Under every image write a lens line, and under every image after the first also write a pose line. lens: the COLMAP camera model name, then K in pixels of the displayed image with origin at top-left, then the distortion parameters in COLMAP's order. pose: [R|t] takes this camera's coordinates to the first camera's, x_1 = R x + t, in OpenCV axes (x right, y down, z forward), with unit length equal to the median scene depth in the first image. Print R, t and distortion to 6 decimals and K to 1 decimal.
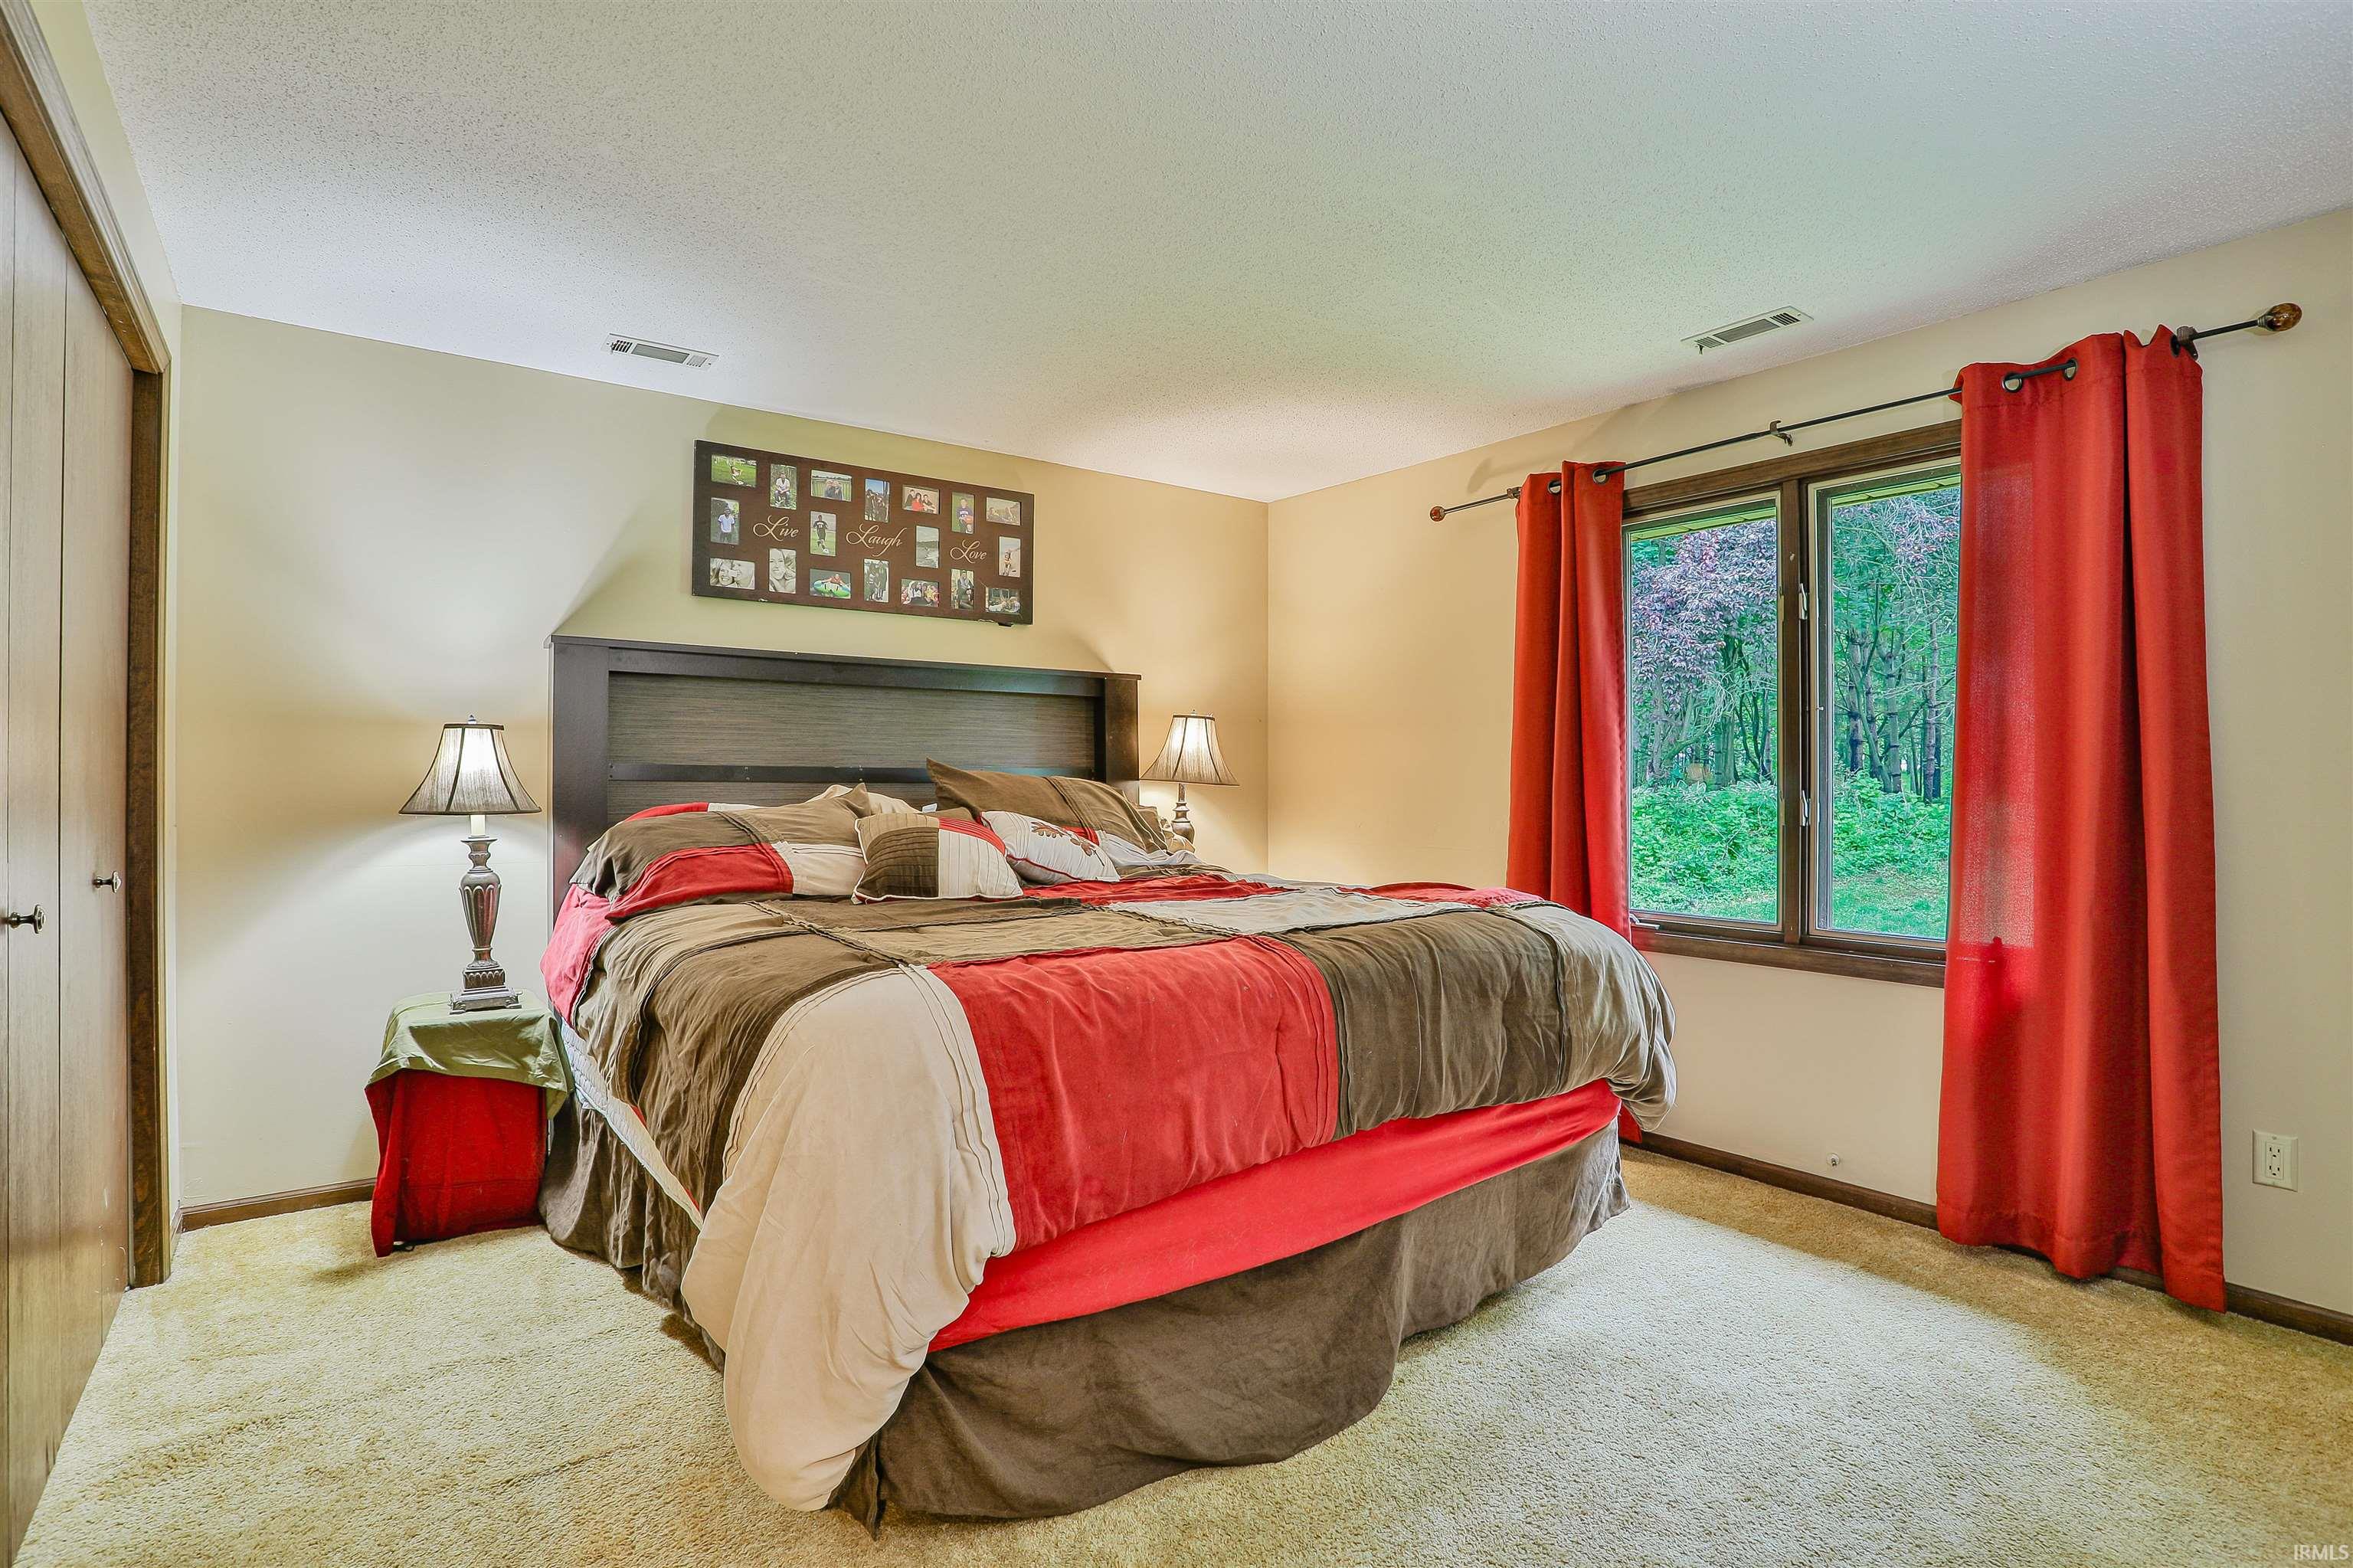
lens RADIAL K [[1146.2, 0, 1153.7], [0, 1146.2, 777.5], [0, 0, 1]] dist [-0.087751, 0.049961]
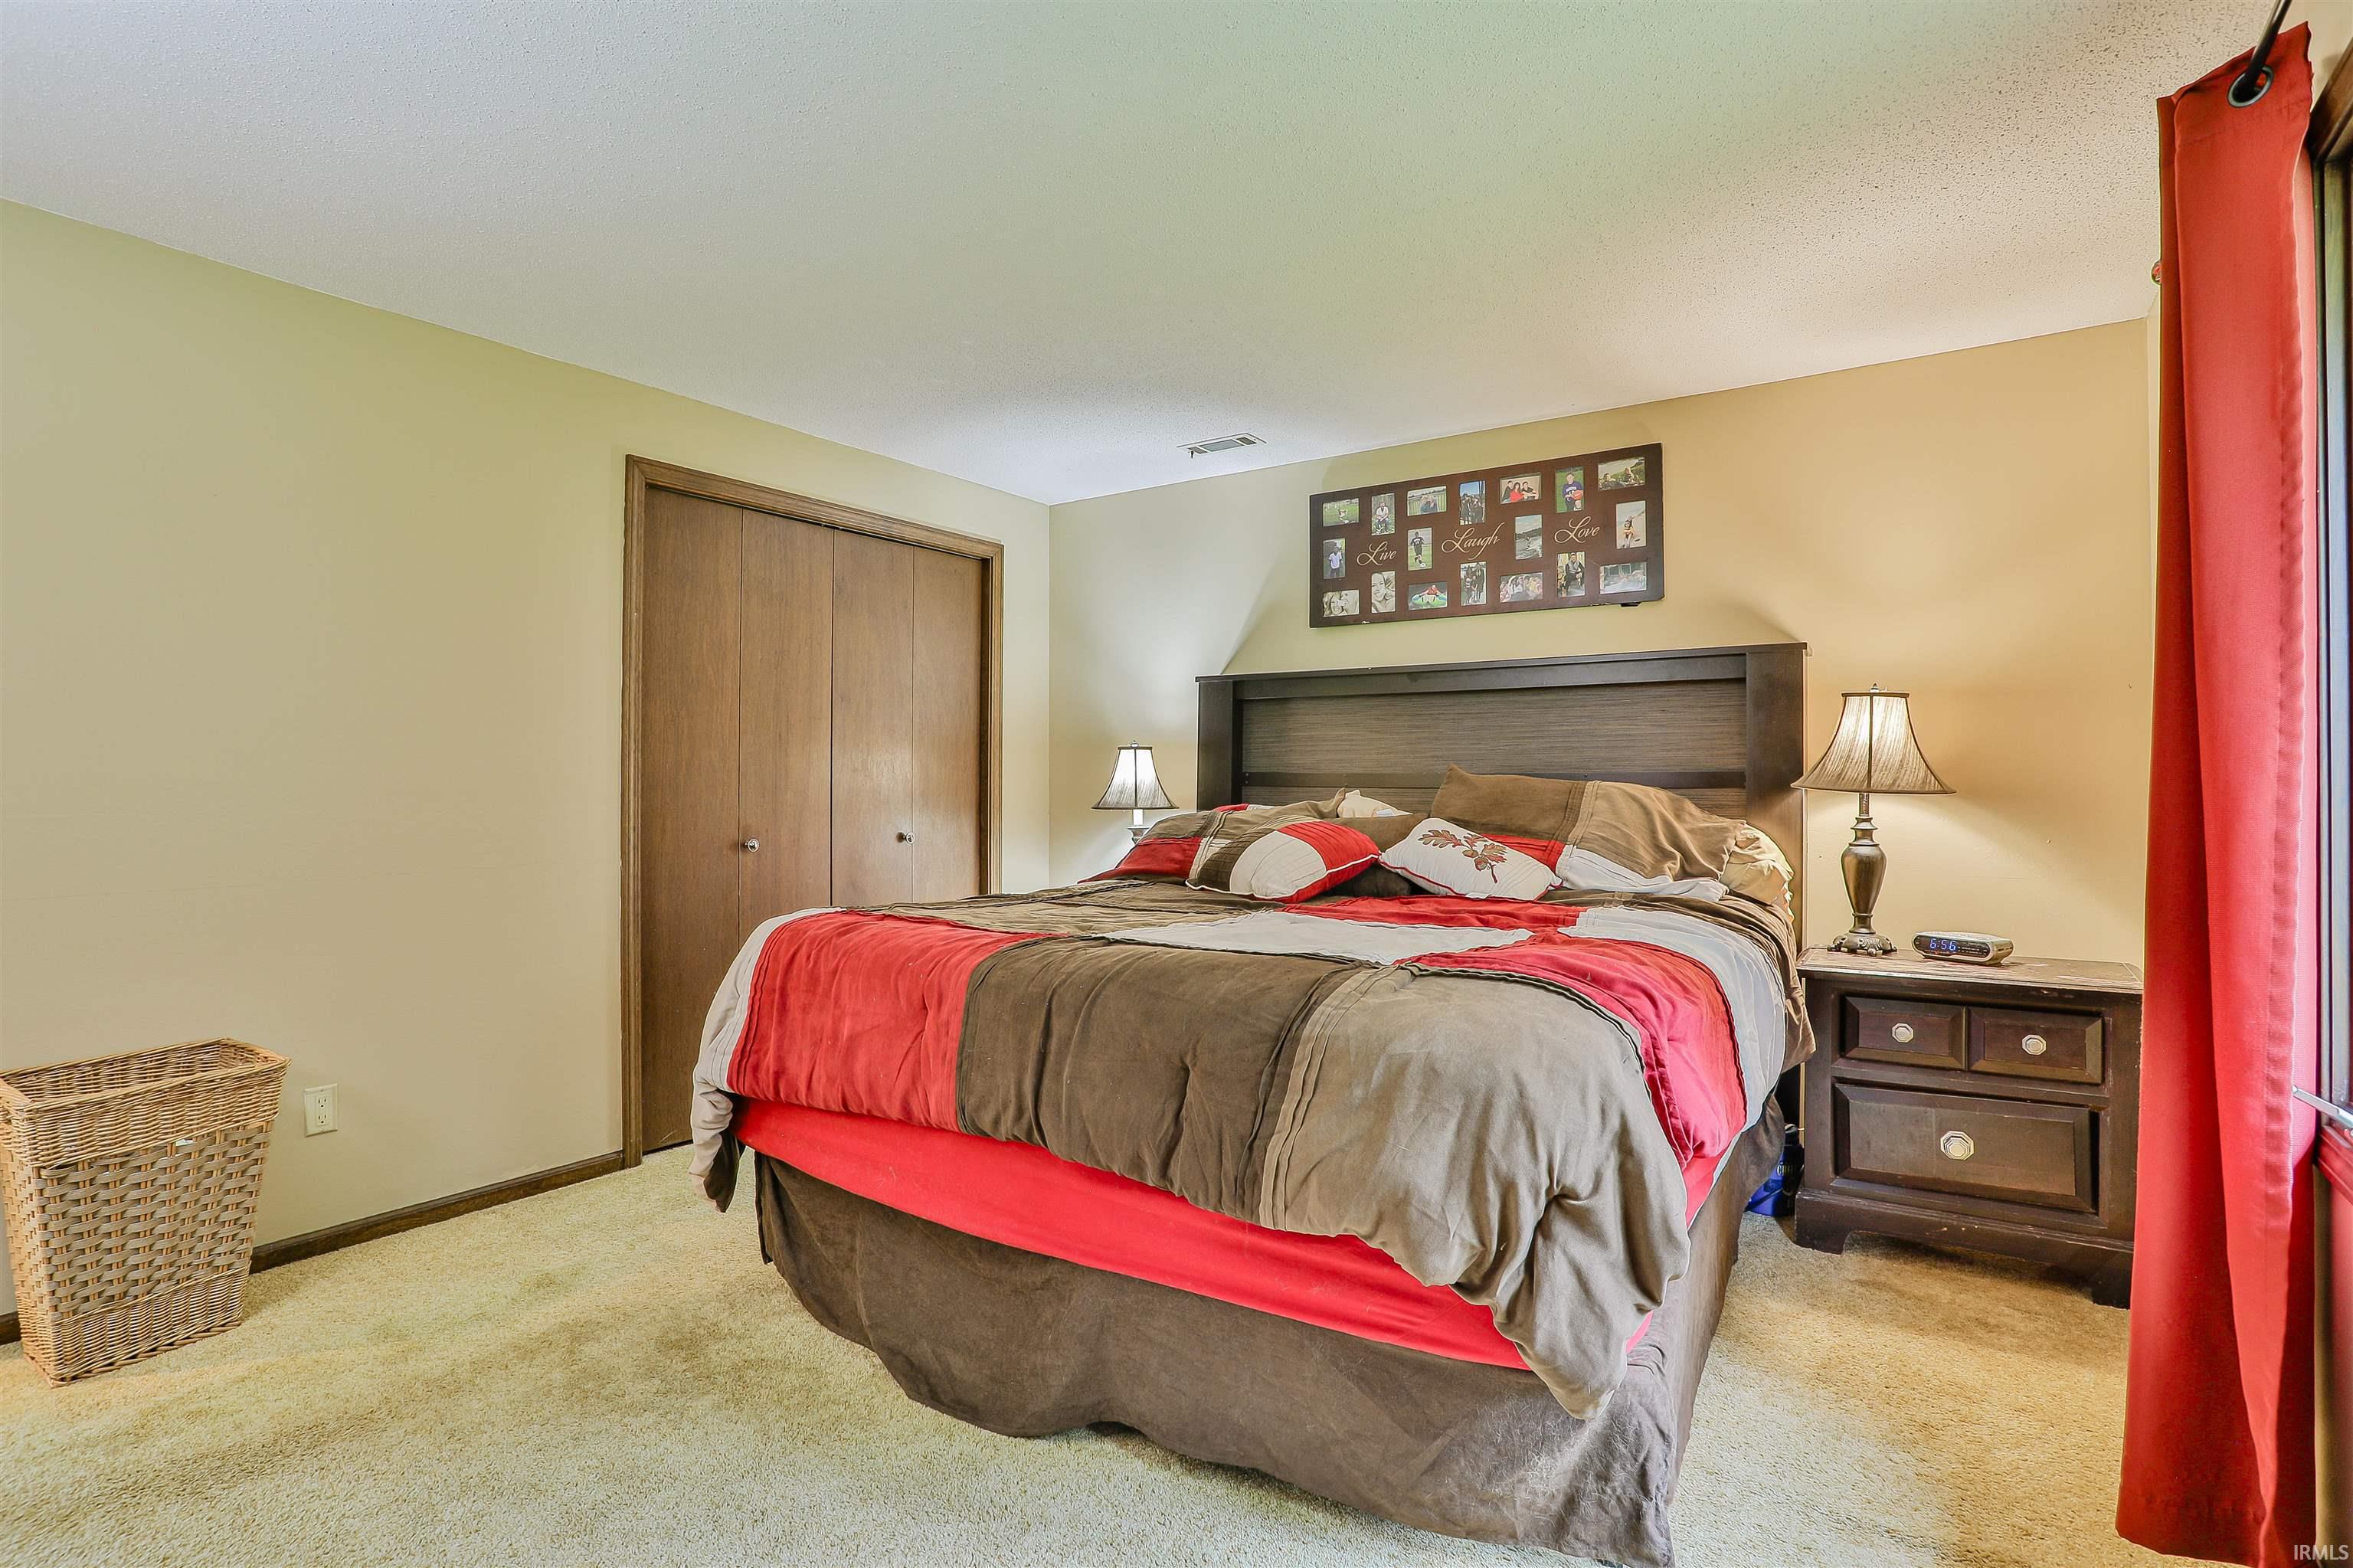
lens RADIAL K [[1146.2, 0, 1153.7], [0, 1146.2, 777.5], [0, 0, 1]] dist [-0.087751, 0.049961]
pose [[0.328652, -0.009633, -0.944402, 0.606496], [-0.000116, 0.999948, -0.010240, 0.005097], [0.944451, 0.003475, 0.328633, 0.424191]]
